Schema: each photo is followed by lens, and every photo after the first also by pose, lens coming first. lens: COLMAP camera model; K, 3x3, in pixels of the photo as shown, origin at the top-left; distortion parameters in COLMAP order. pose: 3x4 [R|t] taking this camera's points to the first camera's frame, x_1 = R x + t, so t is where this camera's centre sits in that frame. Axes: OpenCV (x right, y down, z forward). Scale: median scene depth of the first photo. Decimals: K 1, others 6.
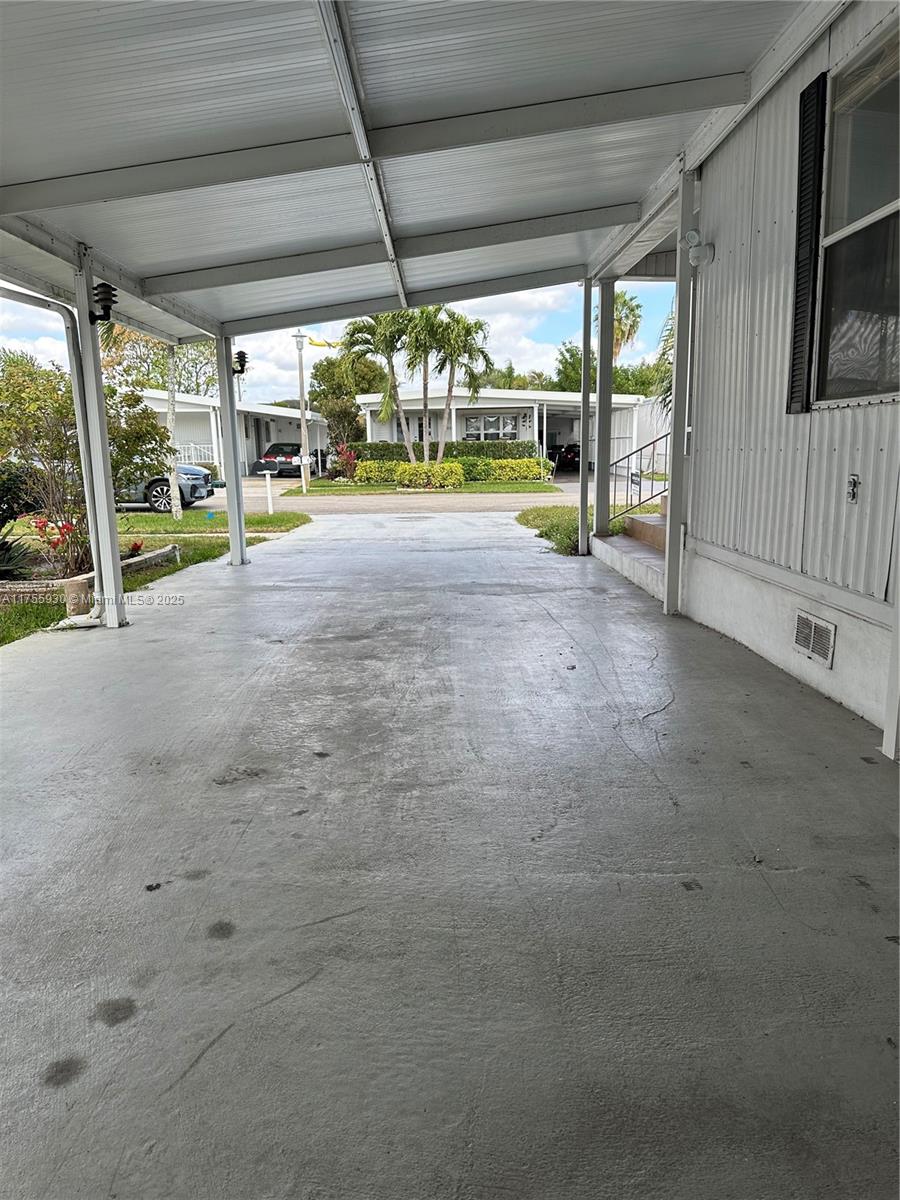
lens RADIAL K [[843.1, 0, 450.0], [0, 843.1, 600.0], [0, 0, 1]] dist [0.131947, -0.143811]
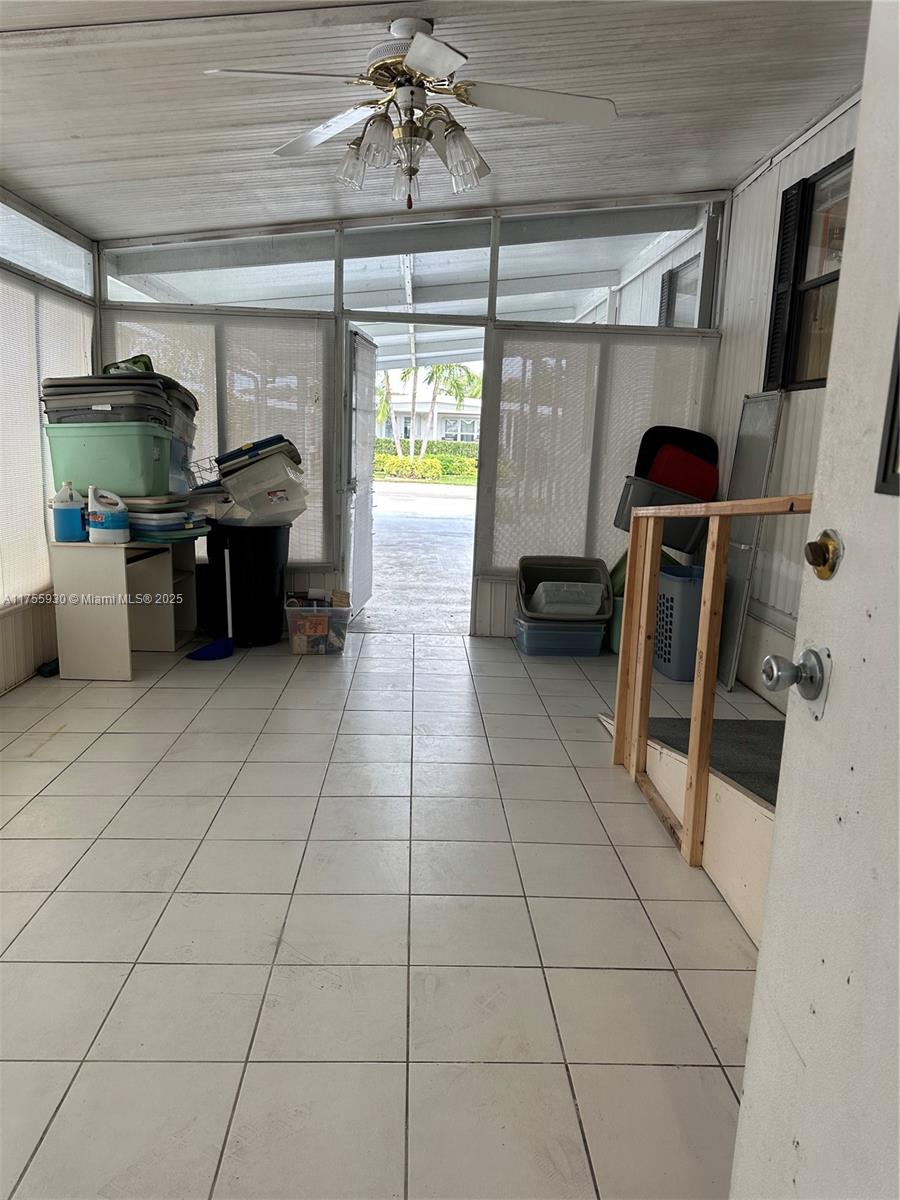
lens RADIAL K [[843.1, 0, 450.0], [0, 843.1, 600.0], [0, 0, 1]] dist [0.131947, -0.143811]
pose [[0.997936, 0.053000, 0.036272, -0.005819], [-0.053243, 0.998565, 0.005750, 0.029842], [-0.035915, -0.007670, 0.999325, -0.200836]]
